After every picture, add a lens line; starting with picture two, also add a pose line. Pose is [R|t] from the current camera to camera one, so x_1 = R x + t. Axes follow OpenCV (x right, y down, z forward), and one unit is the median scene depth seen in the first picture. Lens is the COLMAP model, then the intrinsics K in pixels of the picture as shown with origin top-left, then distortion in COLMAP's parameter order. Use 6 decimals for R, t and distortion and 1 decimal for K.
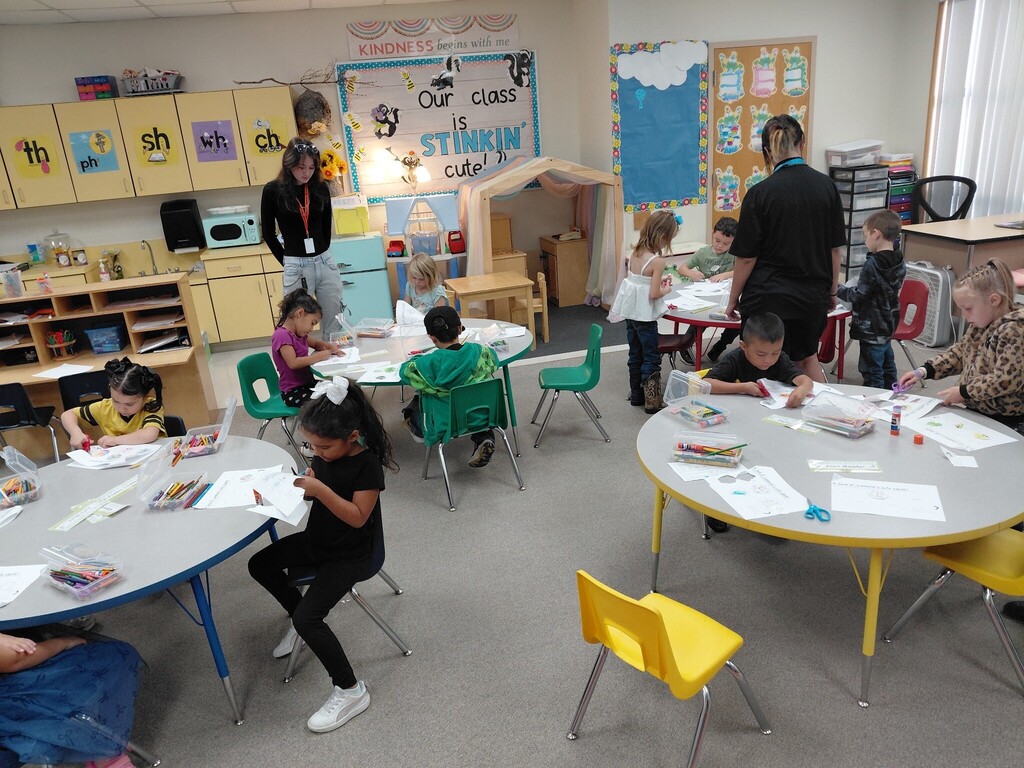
lens RADIAL K [[769.4, 0, 512.7], [0, 769.4, 386.0], [0, 0, 1]] dist [0.045429, -0.059093]
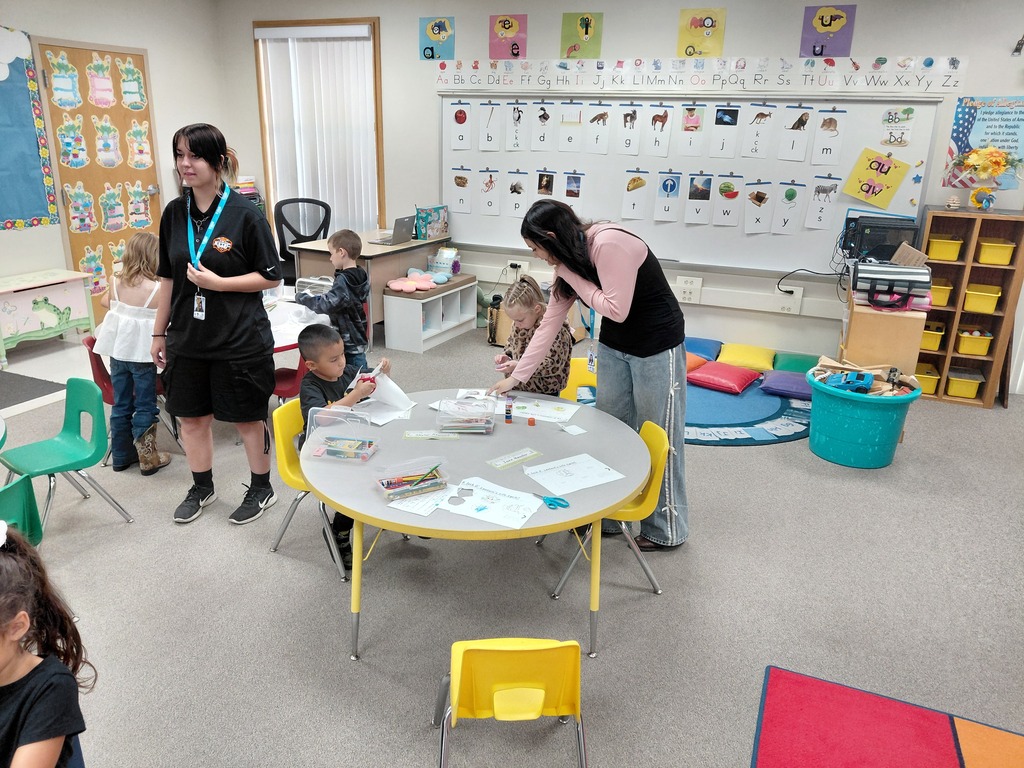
lens RADIAL K [[757.9, 0, 520.4], [0, 757.9, 369.8], [0, 0, 1]] dist [0.051583, -0.043418]
pose [[0.588501, -0.159980, 0.792510, -0.151539], [0.192206, 0.979809, 0.055061, -0.029448], [-0.785317, 0.119922, 0.607368, 0.113666]]
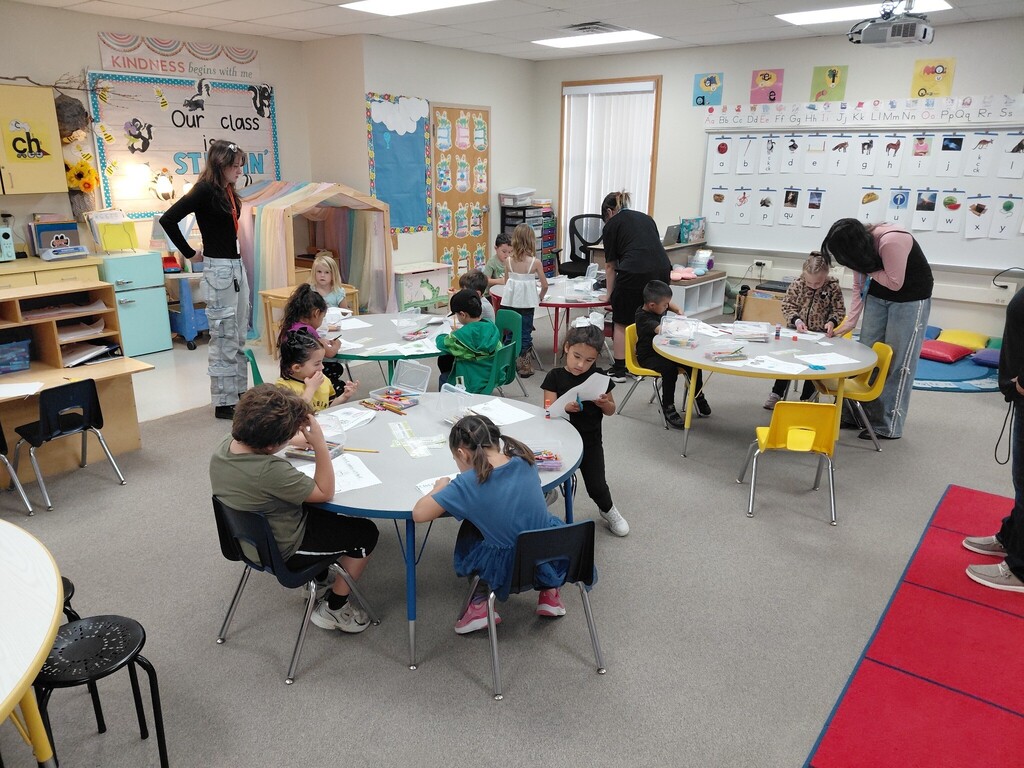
lens RADIAL K [[769.4, 0, 519.6], [0, 769.4, 378.0], [0, 0, 1]] dist [0.045429, -0.059093]
pose [[0.776173, -0.093688, 0.623521, -0.438809], [0.137776, 0.990203, -0.022723, 0.042920], [-0.615283, 0.103543, 0.781476, -0.011769]]
